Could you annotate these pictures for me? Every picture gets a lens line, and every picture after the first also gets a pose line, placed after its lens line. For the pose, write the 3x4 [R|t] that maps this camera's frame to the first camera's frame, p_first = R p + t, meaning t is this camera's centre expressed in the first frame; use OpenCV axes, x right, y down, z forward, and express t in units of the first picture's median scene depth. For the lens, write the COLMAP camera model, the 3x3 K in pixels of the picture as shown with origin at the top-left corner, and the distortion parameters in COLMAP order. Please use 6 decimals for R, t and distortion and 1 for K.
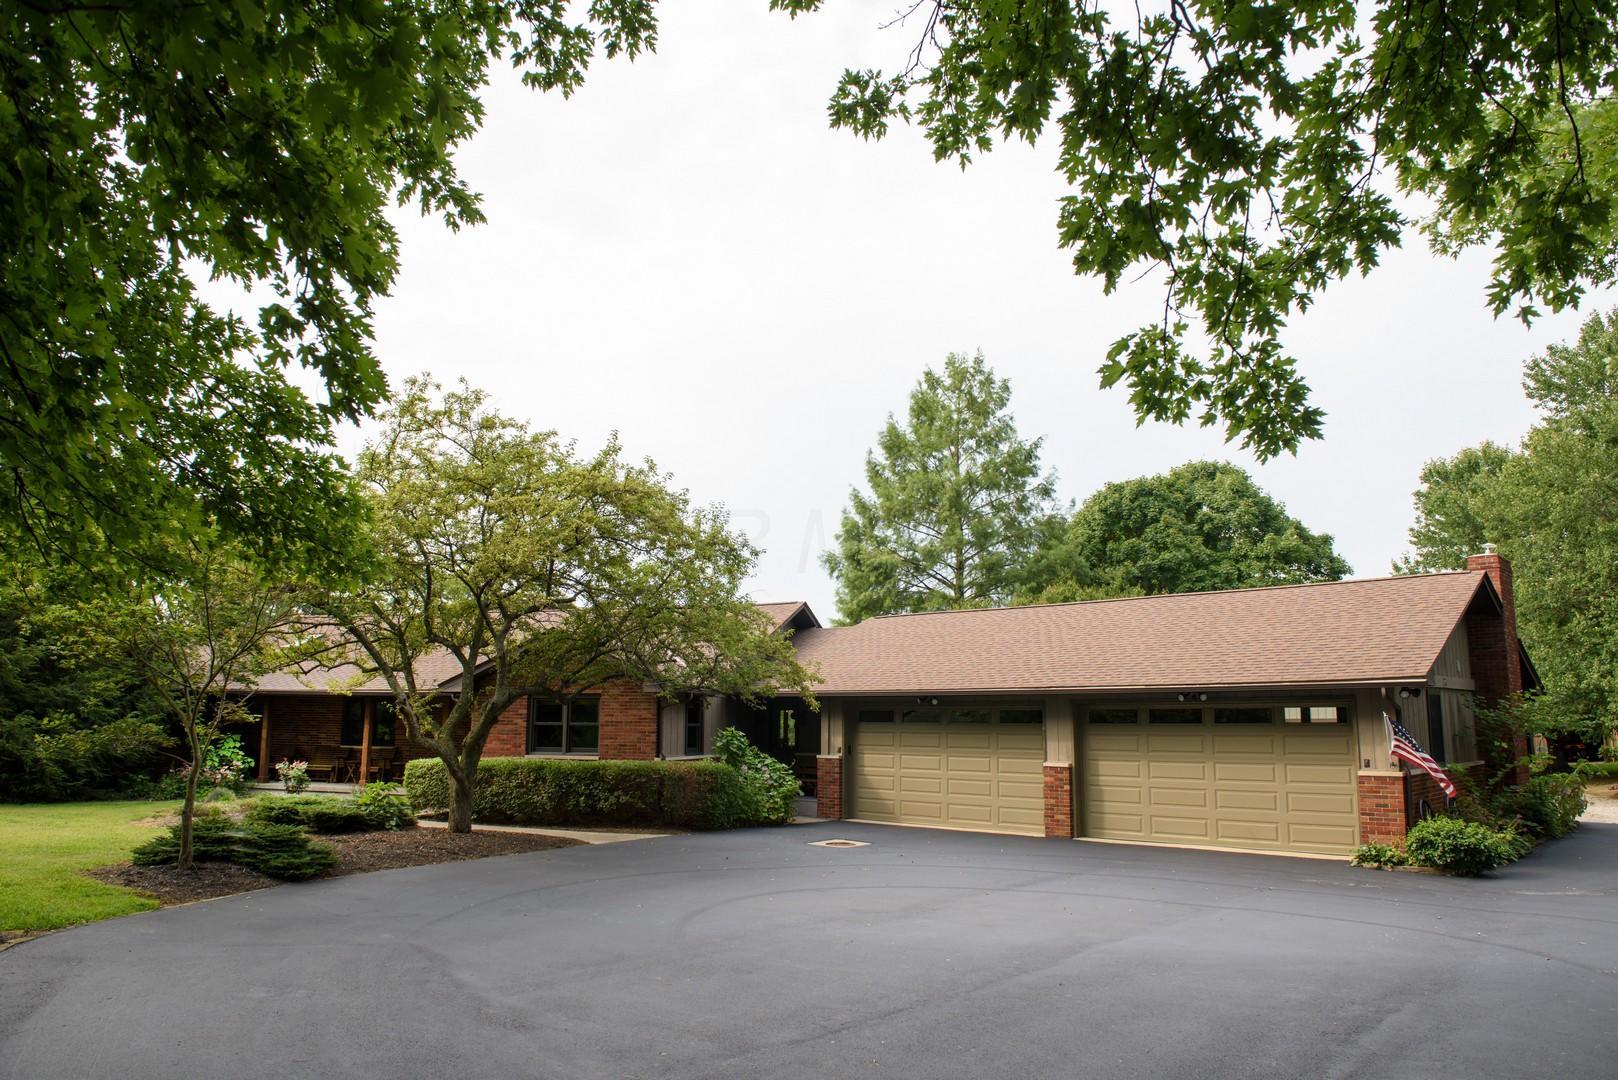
lens RADIAL K [[1107.6, 0, 809.0], [0, 1107.6, 540.0], [0, 0, 1]] dist [-0.001581, -0.001123]
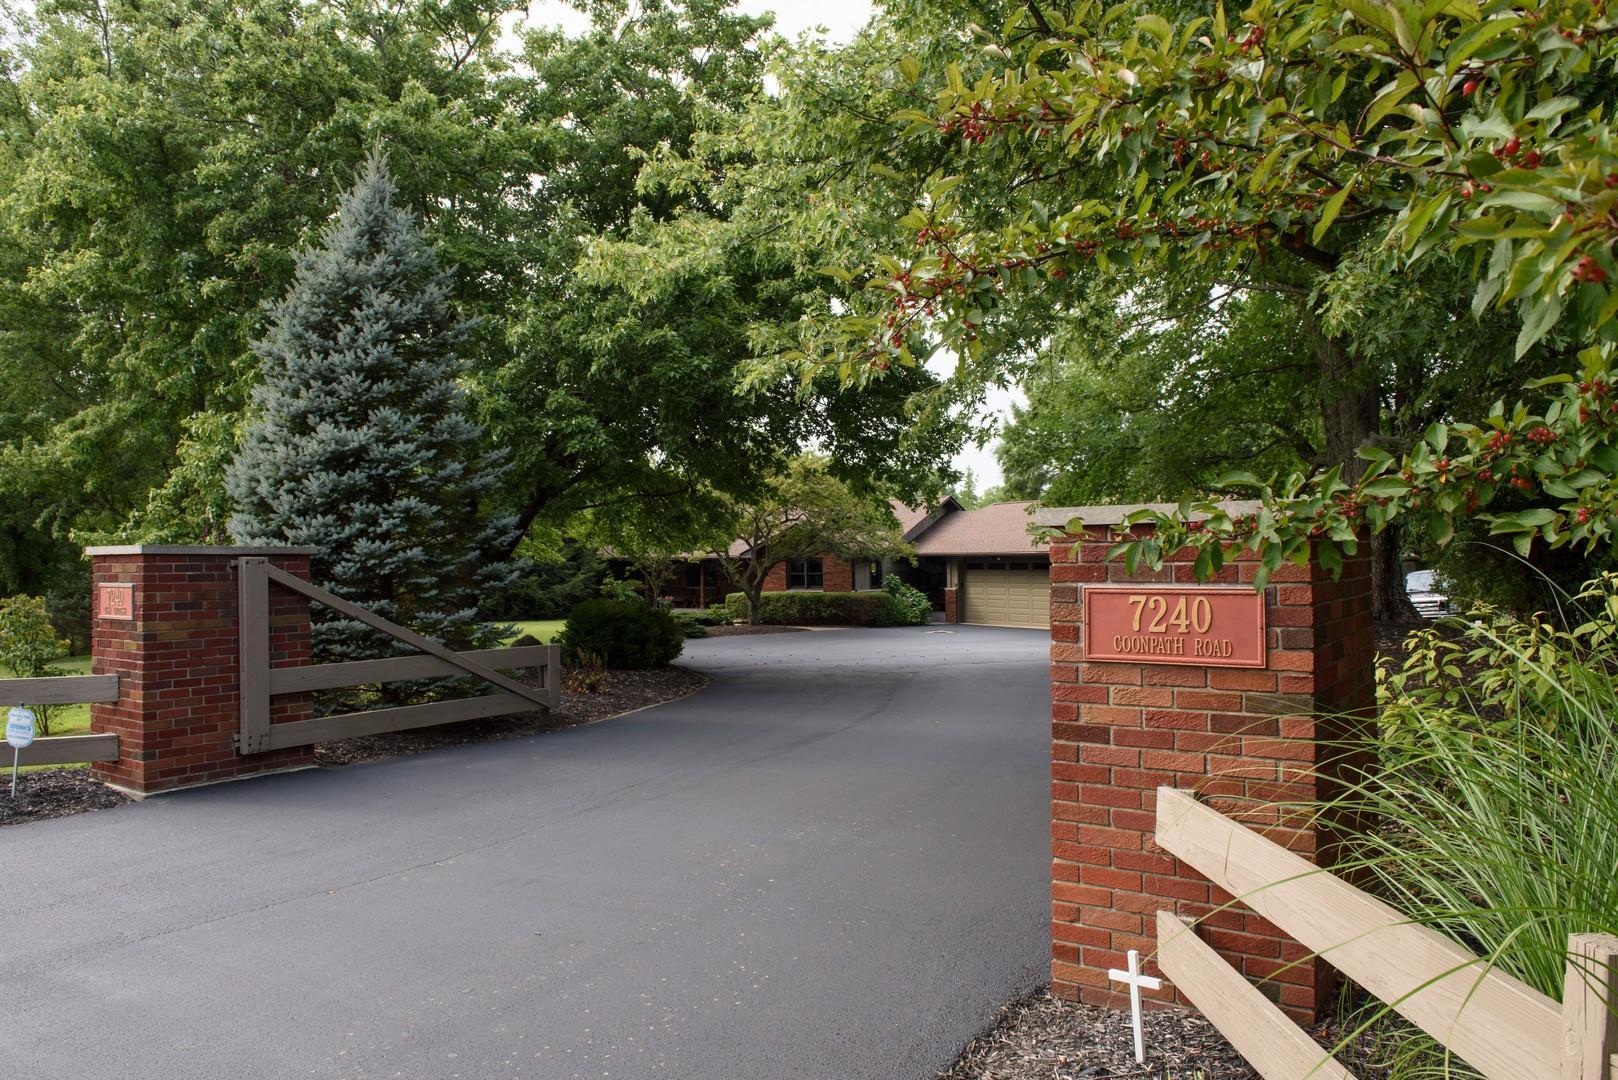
lens RADIAL K [[1107.6, 0, 809.0], [0, 1107.6, 540.0], [0, 0, 1]] dist [-0.001581, -0.001123]
pose [[0.966798, -0.025042, -0.254312, 0.265079], [0.061672, 0.988635, 0.137105, -0.147710], [0.247988, -0.148236, 0.957355, -0.788966]]
